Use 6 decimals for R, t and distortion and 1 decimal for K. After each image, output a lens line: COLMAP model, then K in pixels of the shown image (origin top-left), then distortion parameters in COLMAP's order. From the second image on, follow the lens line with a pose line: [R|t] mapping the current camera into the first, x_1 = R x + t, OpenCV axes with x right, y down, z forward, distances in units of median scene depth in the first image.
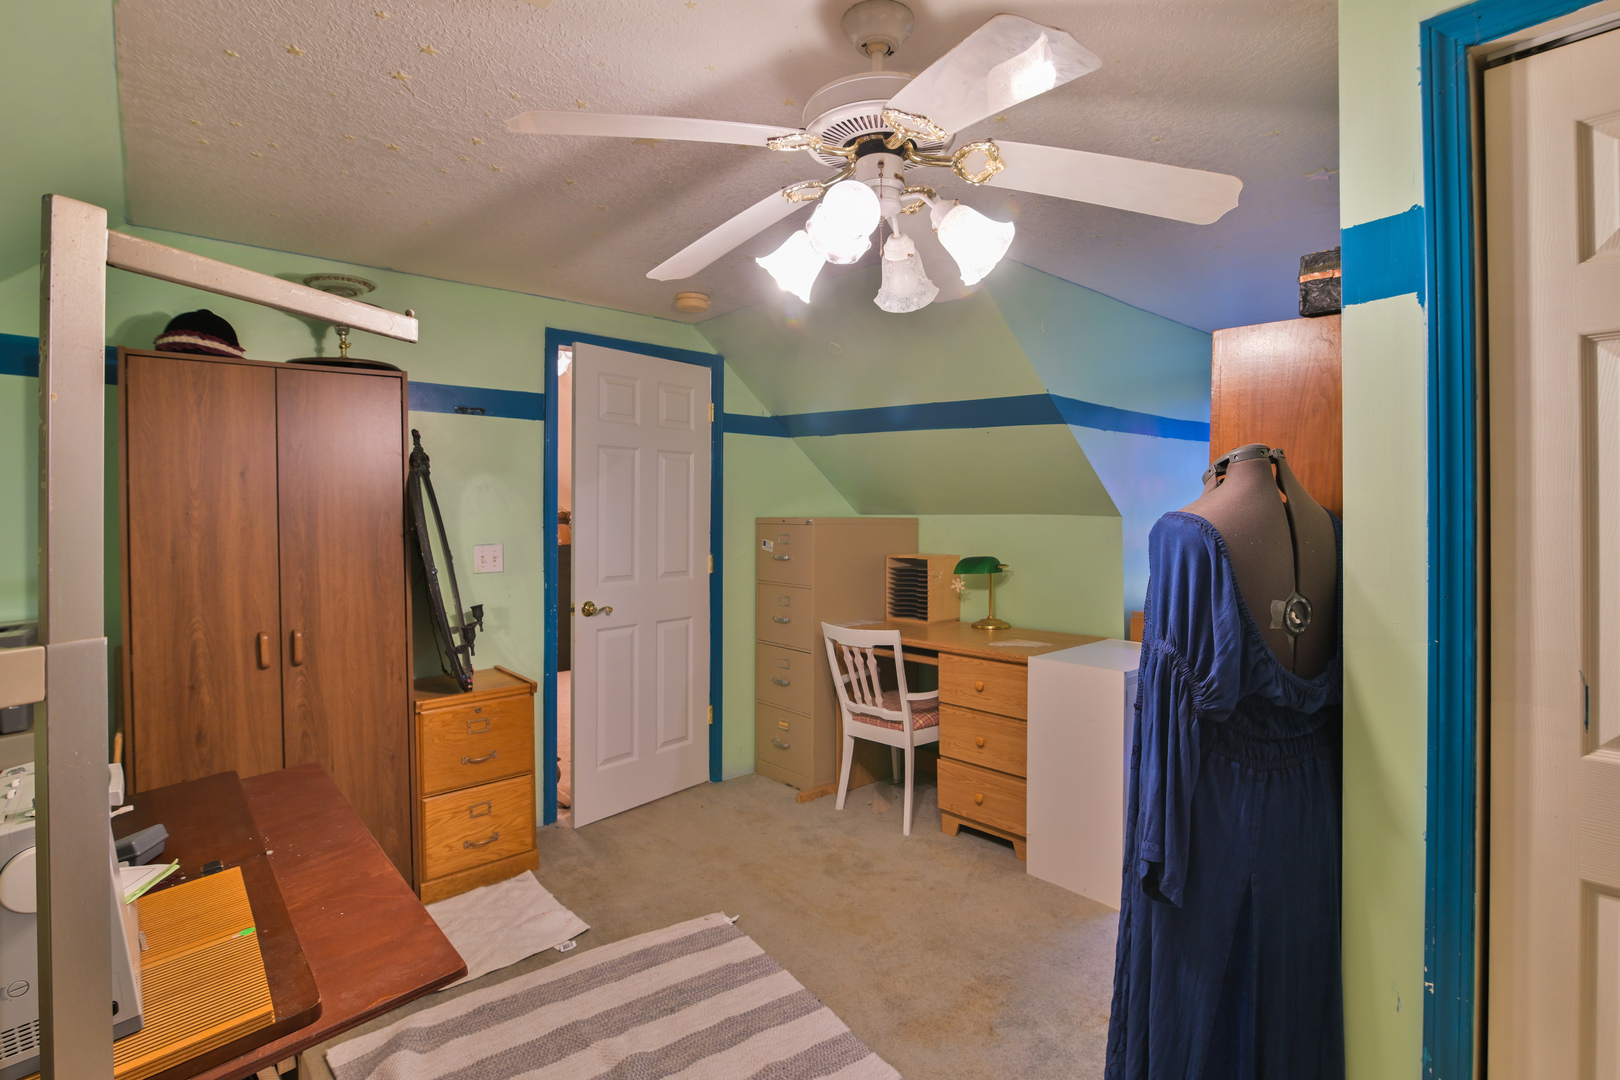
lens RADIAL K [[759.7, 0, 802.2], [0, 759.7, 515.5], [0, 0, 1]] dist [-0.008102, 0.001896]
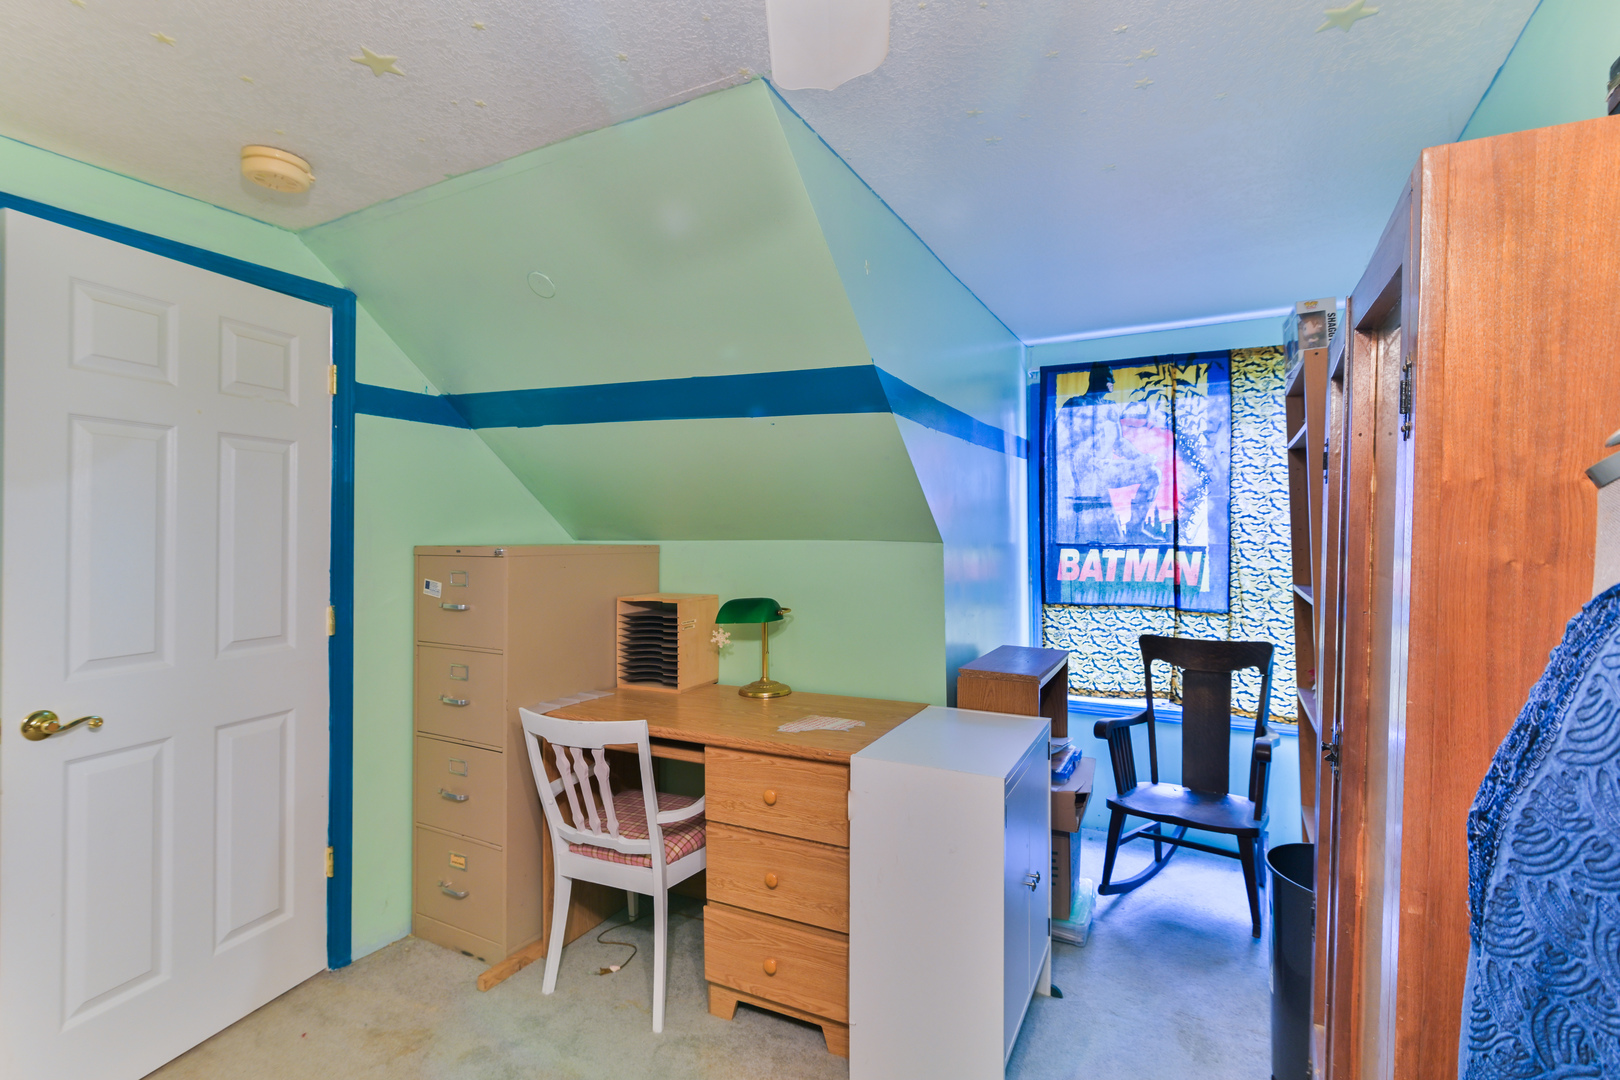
lens RADIAL K [[759.7, 0, 818.3], [0, 759.7, 527.6], [0, 0, 1]] dist [-0.008102, 0.001896]
pose [[0.922472, 0.001923, 0.386058, 0.010132], [0.003461, 0.999906, -0.013250, -0.003732], [-0.386048, 0.013559, 0.922379, 0.285328]]
